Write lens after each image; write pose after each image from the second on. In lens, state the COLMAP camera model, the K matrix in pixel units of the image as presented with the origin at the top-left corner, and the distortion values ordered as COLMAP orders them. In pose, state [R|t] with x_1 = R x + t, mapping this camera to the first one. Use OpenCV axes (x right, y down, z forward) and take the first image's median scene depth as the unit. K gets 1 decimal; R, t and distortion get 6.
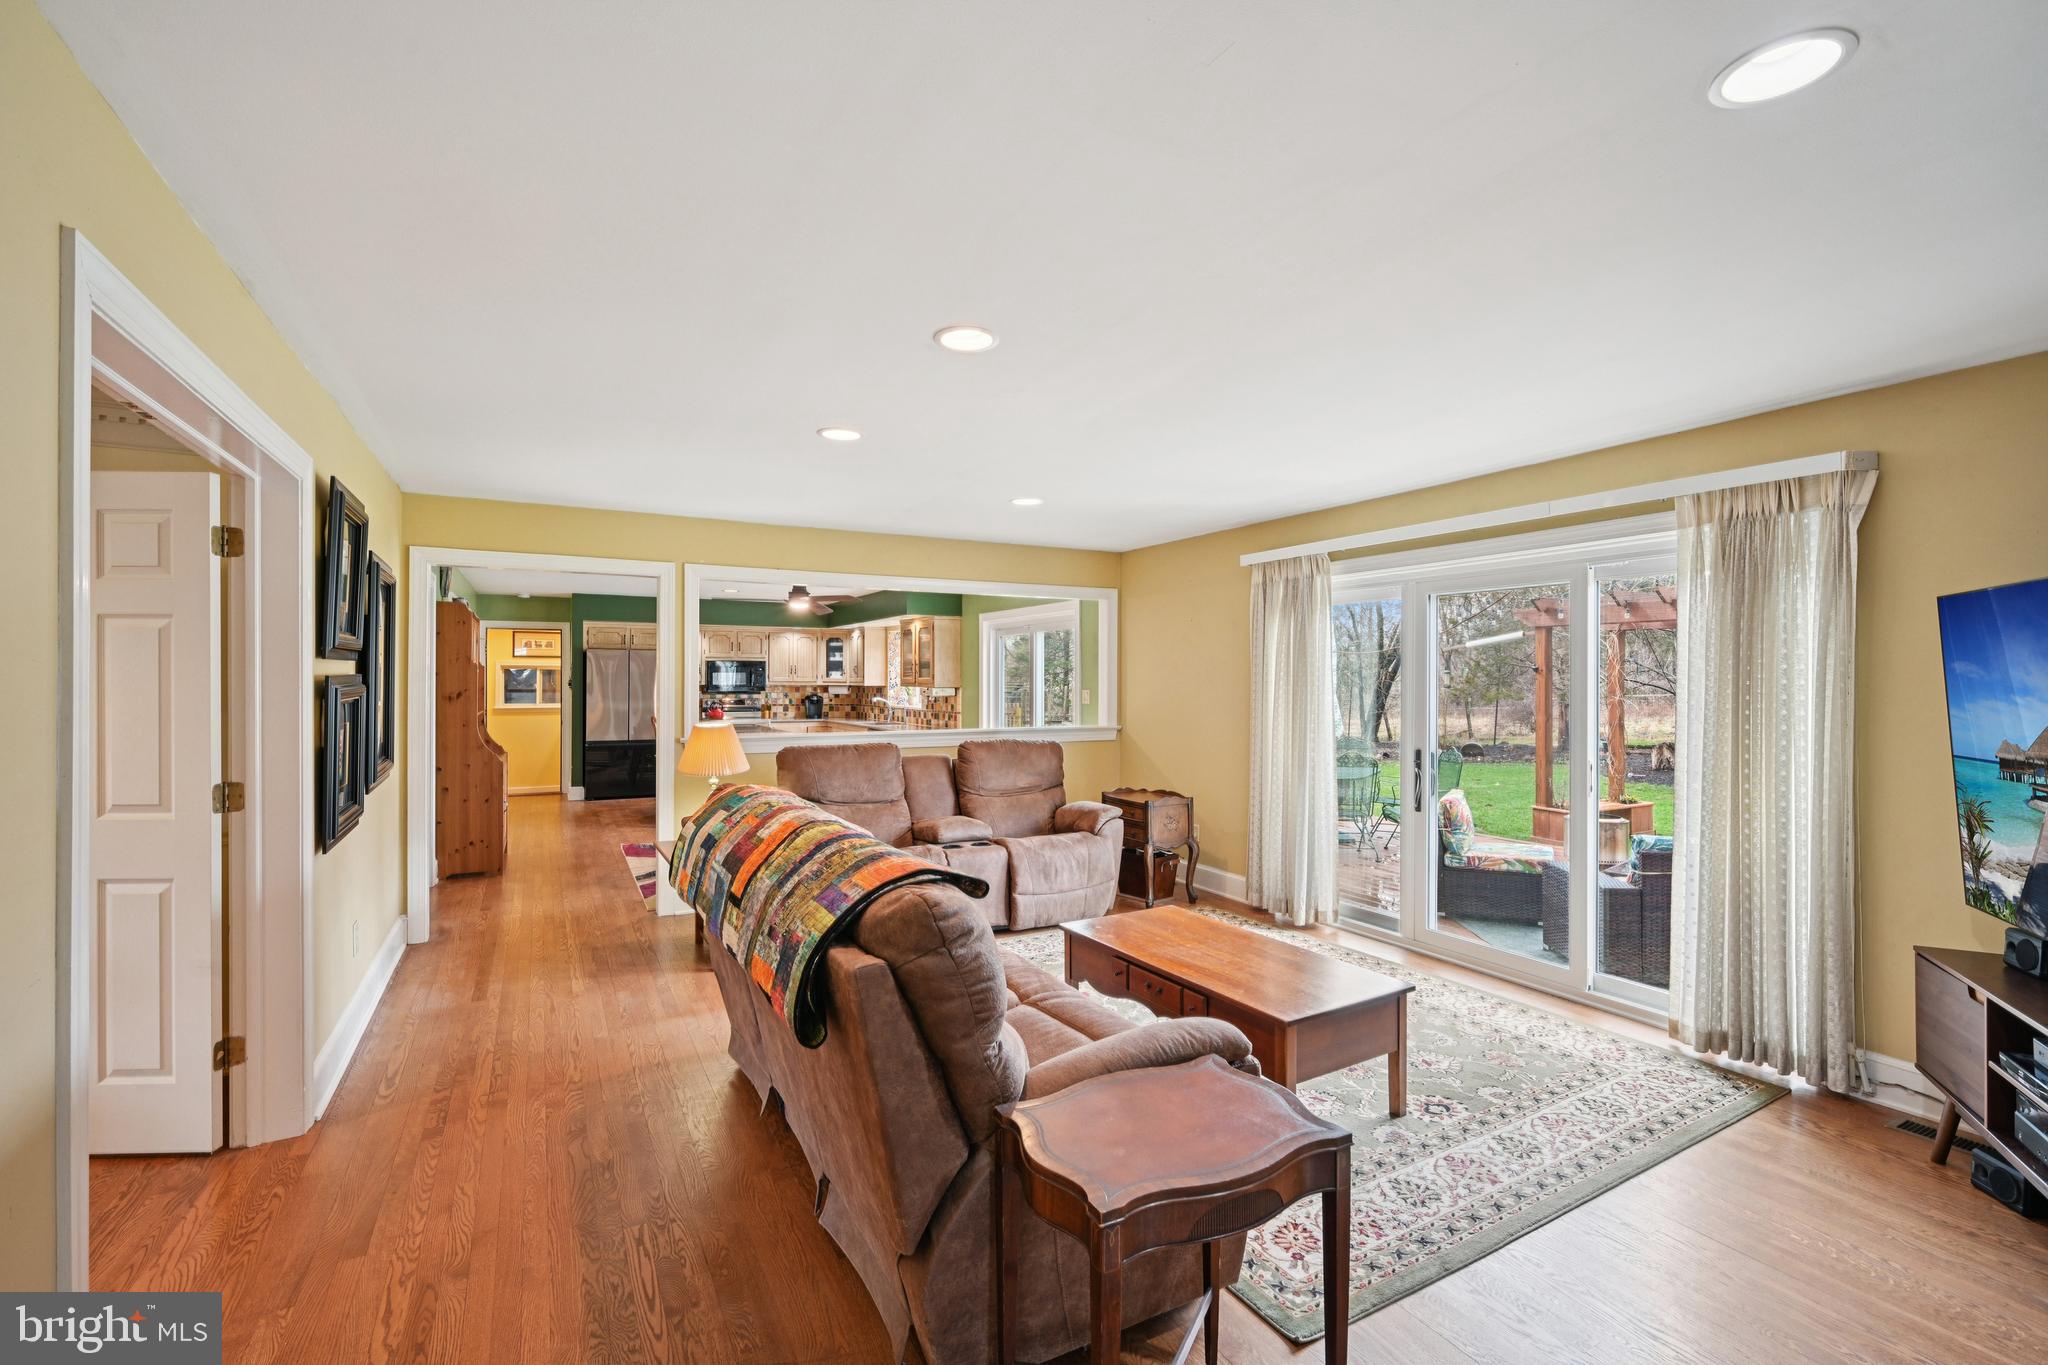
lens RADIAL K [[914.1, 0, 1027.7], [0, 914.1, 681.6], [0, 0, 1]] dist [0.000773, 0.000476]
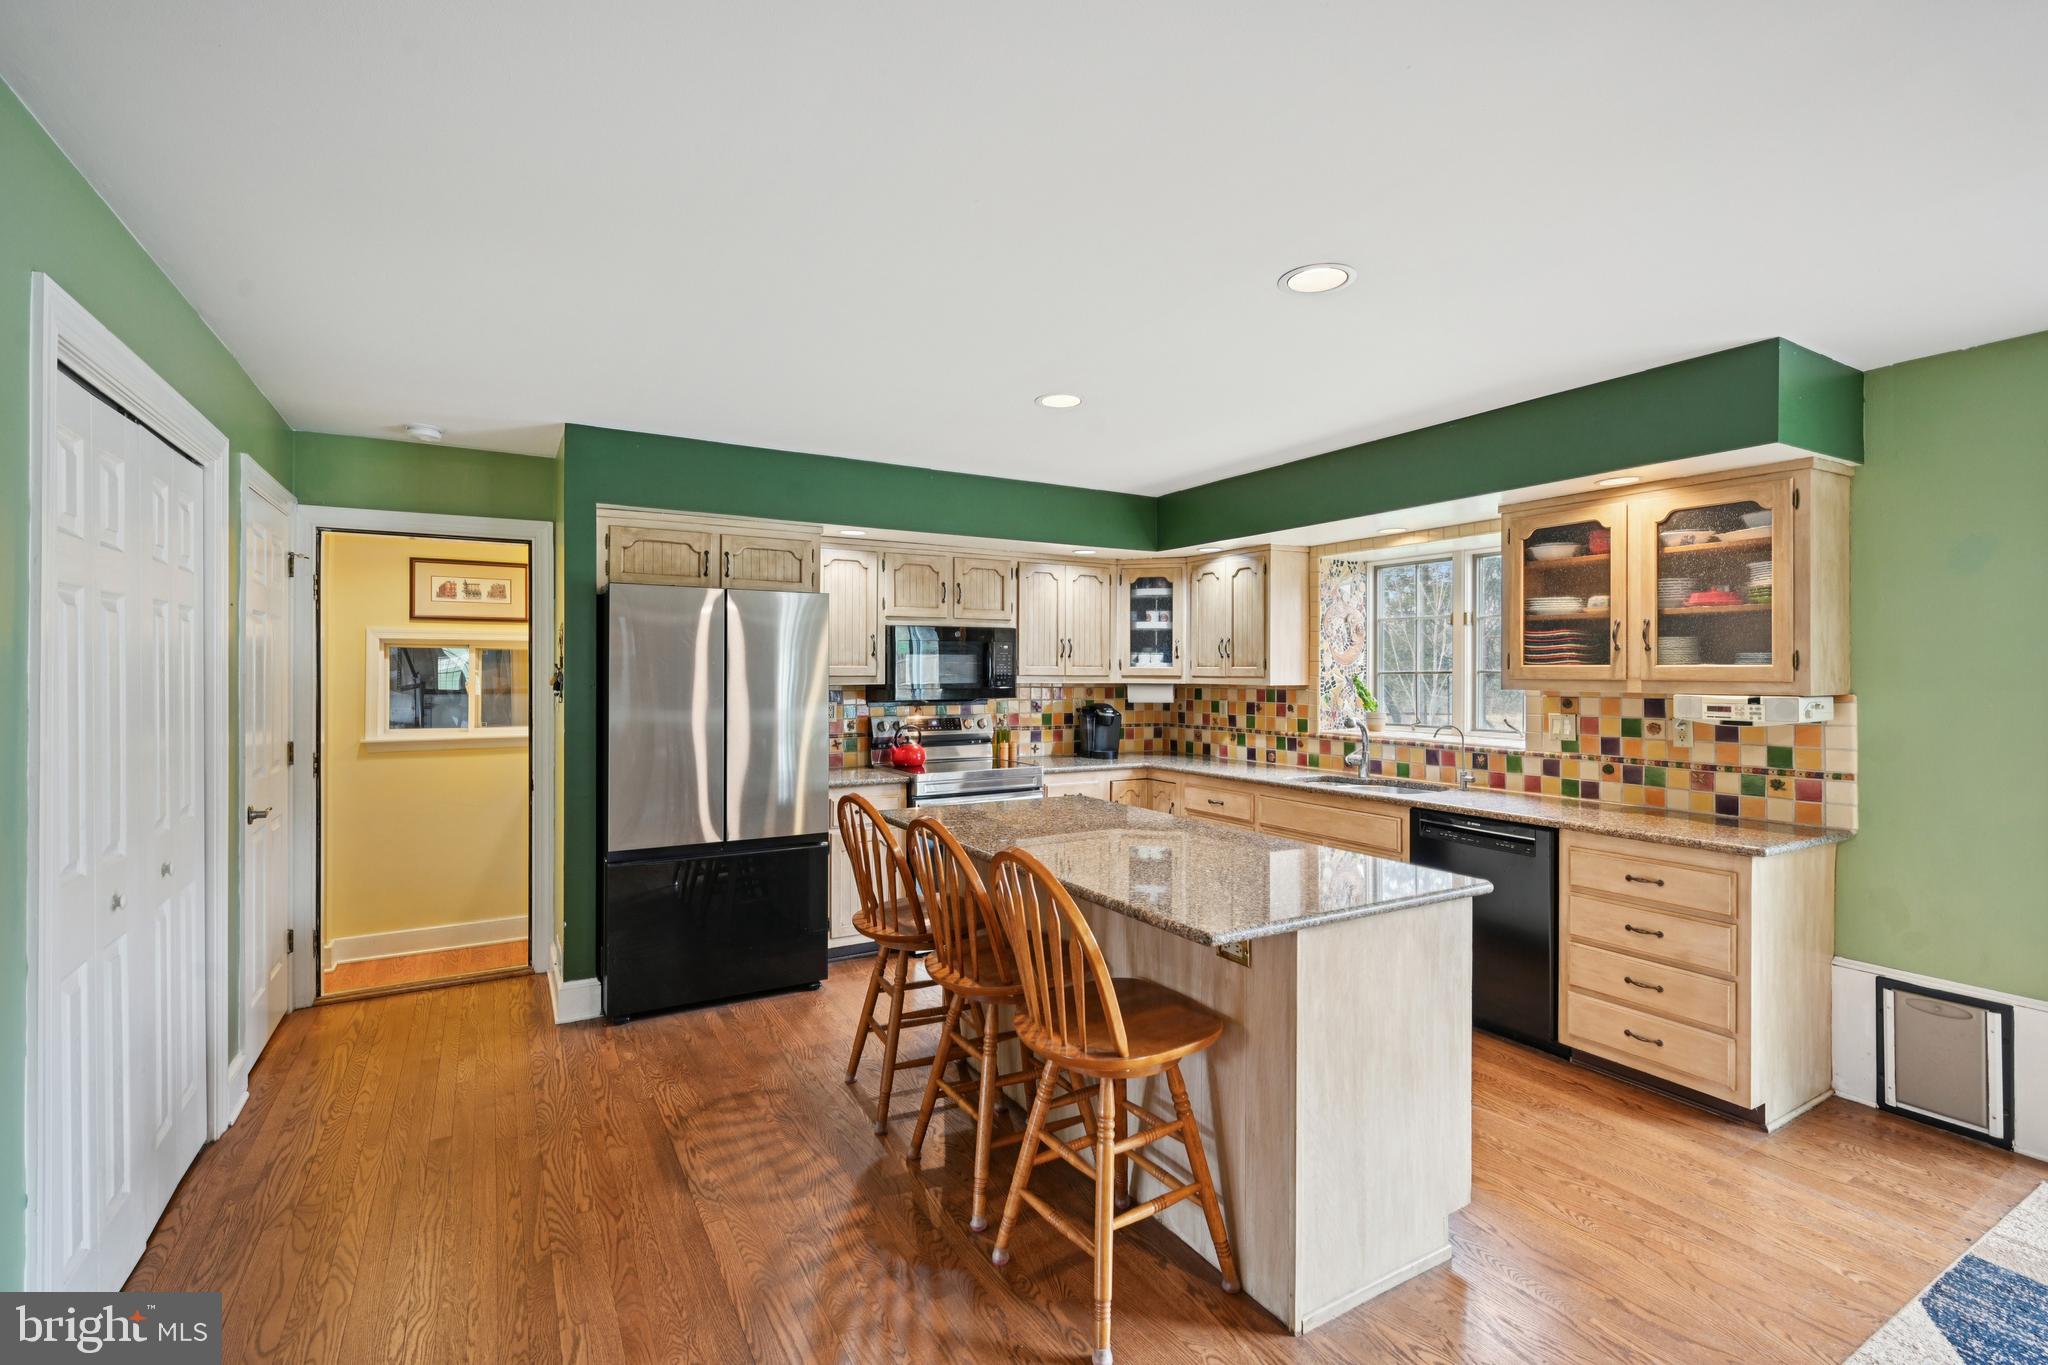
lens RADIAL K [[914.1, 0, 1023.0], [0, 914.1, 670.4], [0, 0, 1]] dist [0.000773, 0.000476]
pose [[0.999216, -0.001392, 0.039558, -0.301593], [0.001535, 0.999992, -0.003586, -0.000990], [-0.039552, 0.003644, 0.999211, 0.575773]]
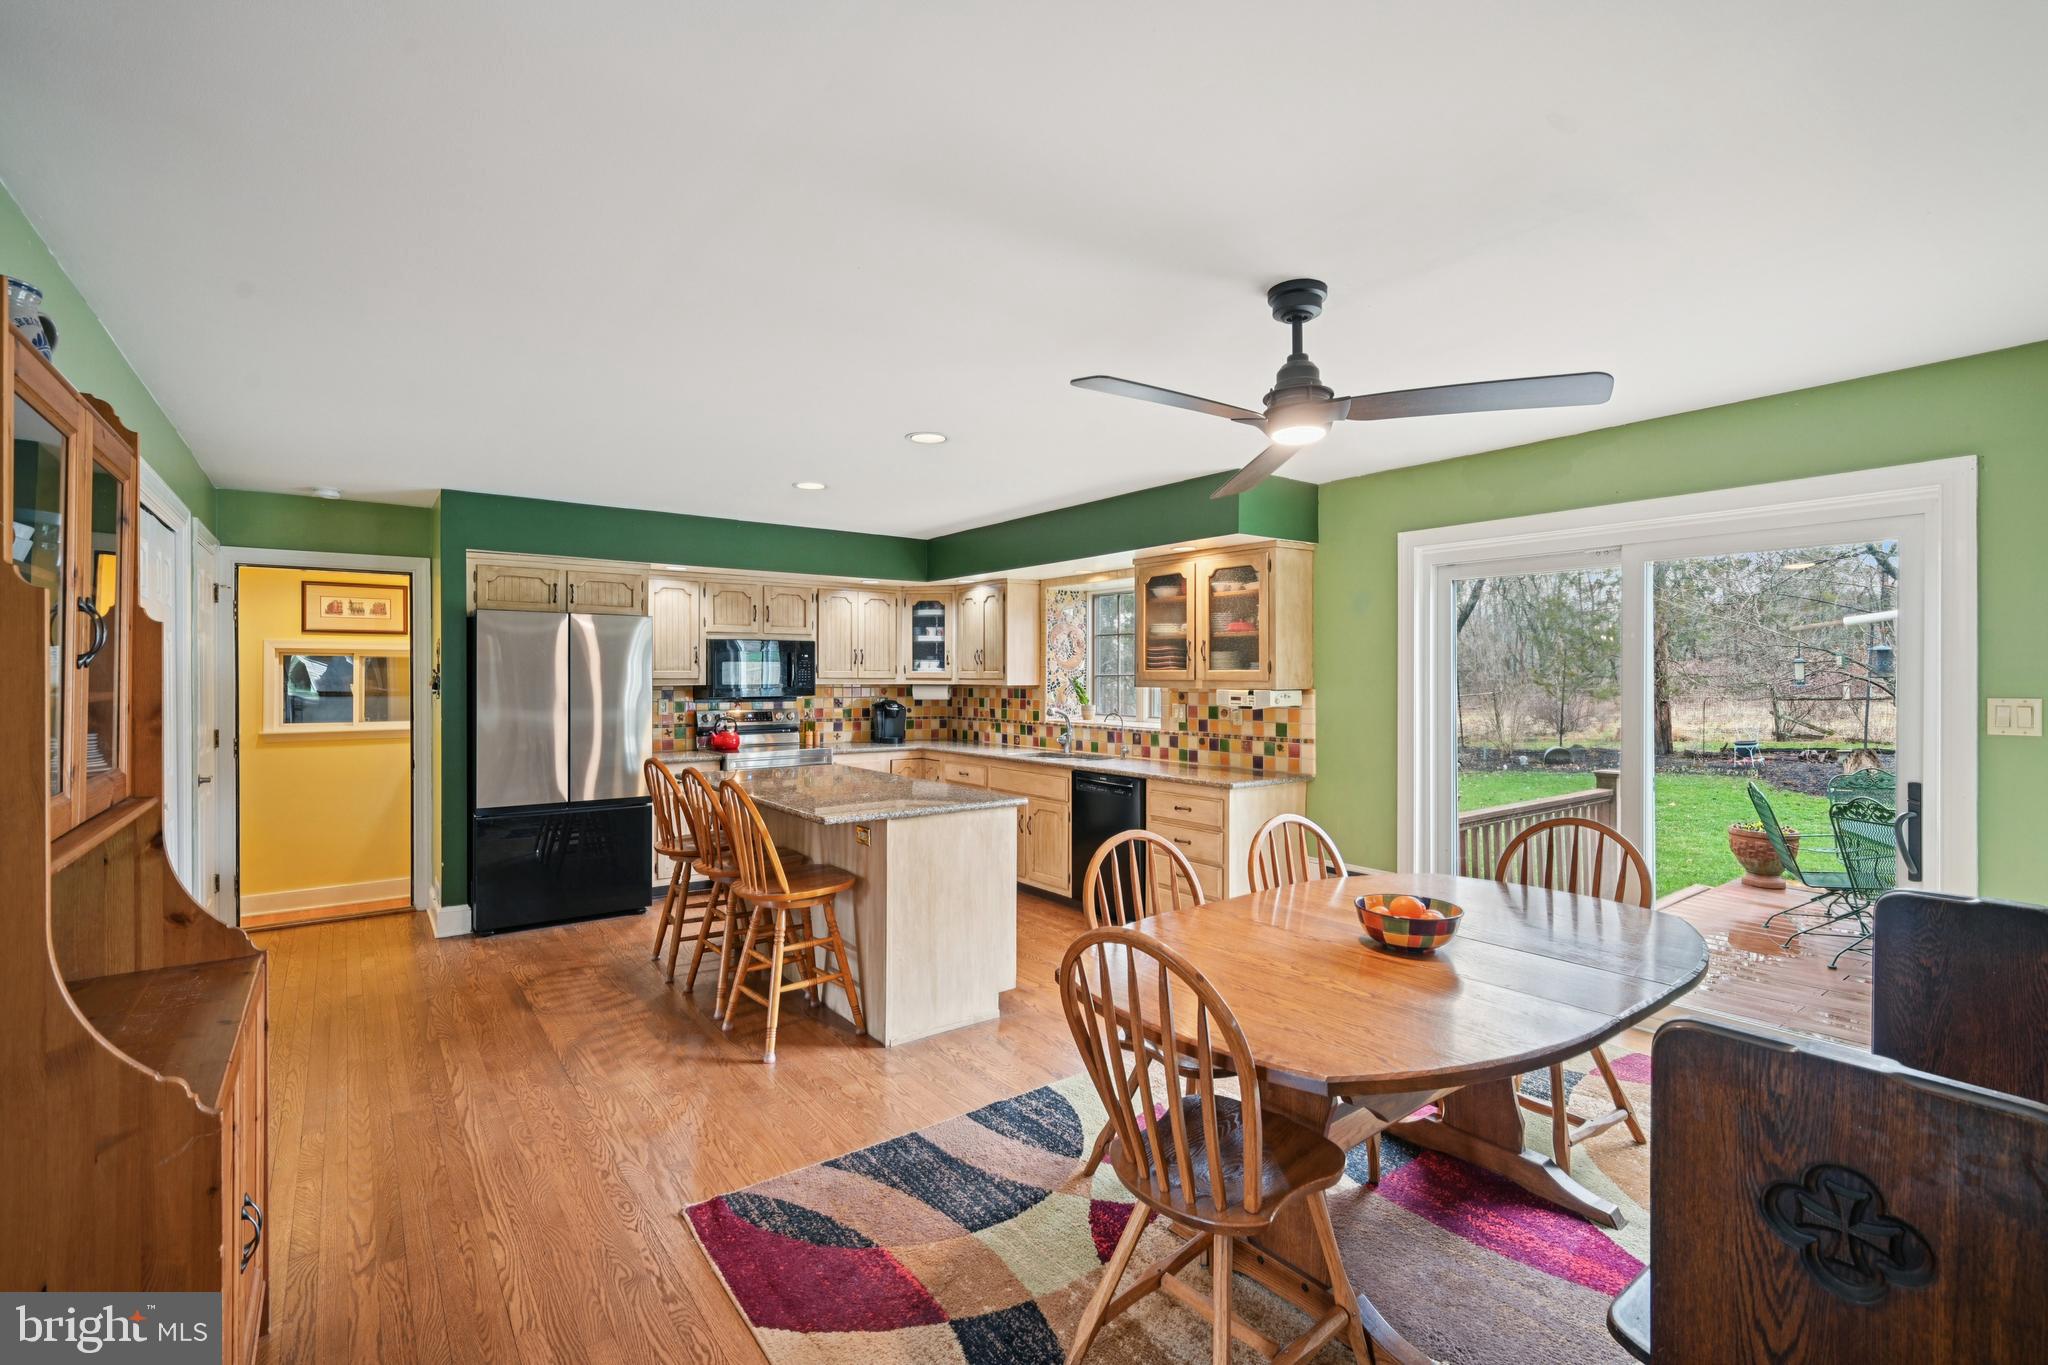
lens RADIAL K [[914.1, 0, 1023.7], [0, 914.1, 677.3], [0, 0, 1]] dist [0.000773, 0.000476]
pose [[0.988570, -0.002913, 0.150737, -0.246788], [0.002915, 0.999996, 0.000207, -0.000404], [-0.150737, 0.000235, 0.988574, 0.443473]]
